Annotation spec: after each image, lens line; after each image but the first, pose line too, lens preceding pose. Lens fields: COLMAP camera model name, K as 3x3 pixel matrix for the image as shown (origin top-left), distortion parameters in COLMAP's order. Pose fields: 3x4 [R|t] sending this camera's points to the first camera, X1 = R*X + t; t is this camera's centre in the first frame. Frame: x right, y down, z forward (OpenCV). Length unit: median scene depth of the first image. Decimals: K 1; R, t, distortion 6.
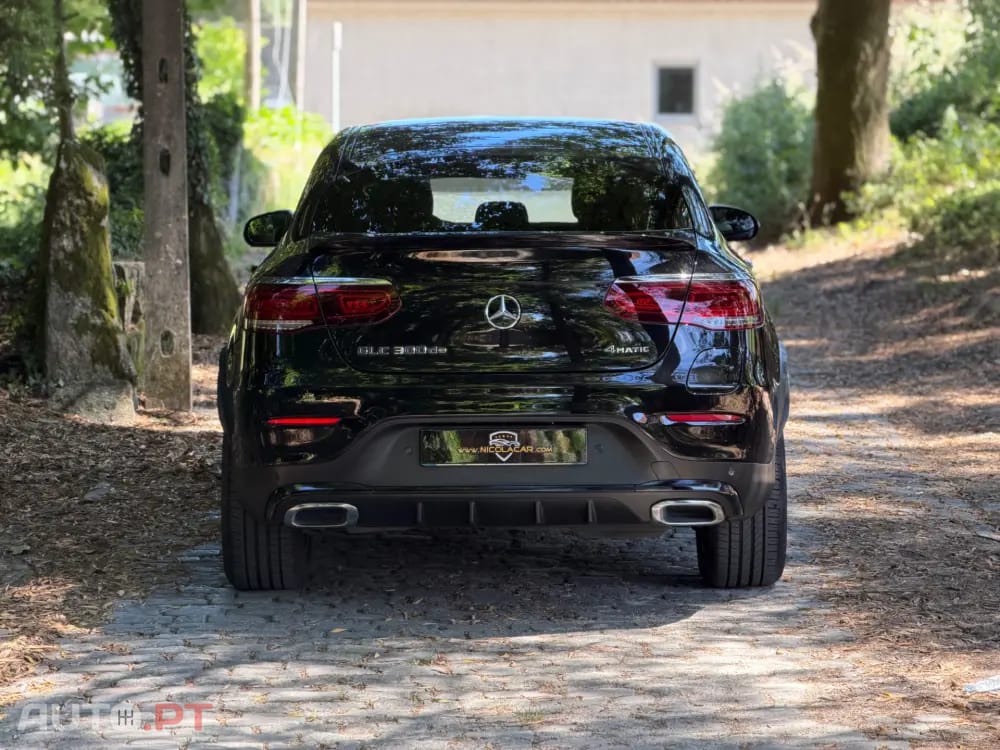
lens RADIAL K [[2831.7, 0, 523.0], [0, 2831.7, 372.0], [0, 0, 1]] dist [0.075463, 0.361943]
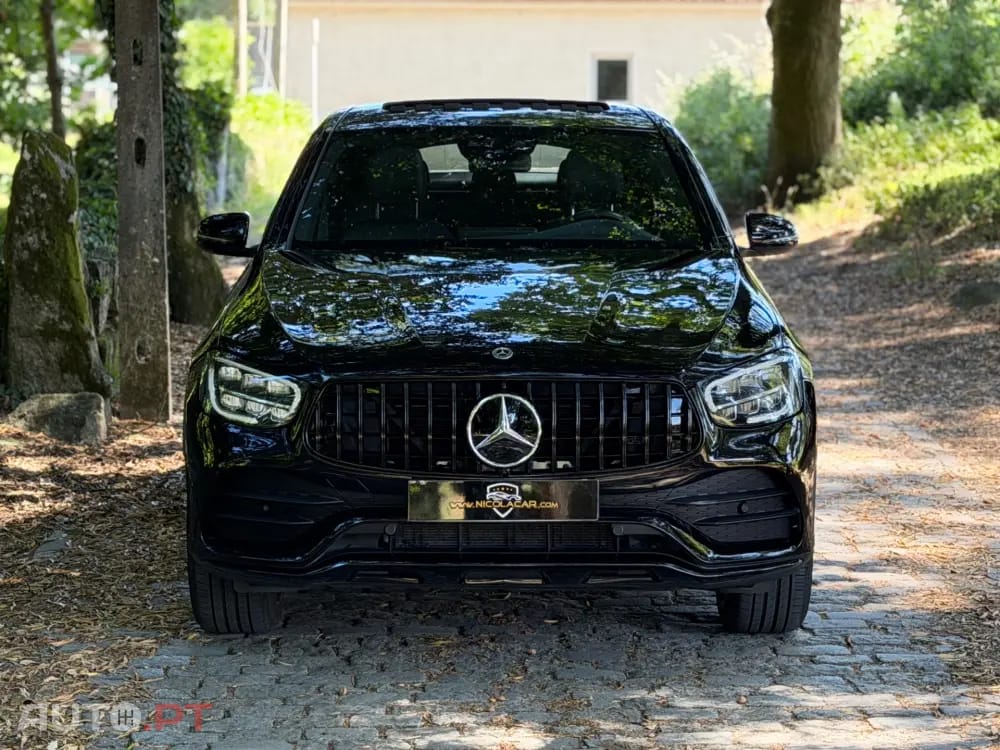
lens RADIAL K [[2429.6, 0, 510.1], [0, 2429.6, 391.2], [0, 0, 1]] dist [0.066280, 0.388141]
pose [[0.999893, -0.001694, 0.014514, -0.014970], [0.001285, 0.999603, 0.028142, -0.015660], [-0.014556, -0.028121, 0.999499, 0.174419]]
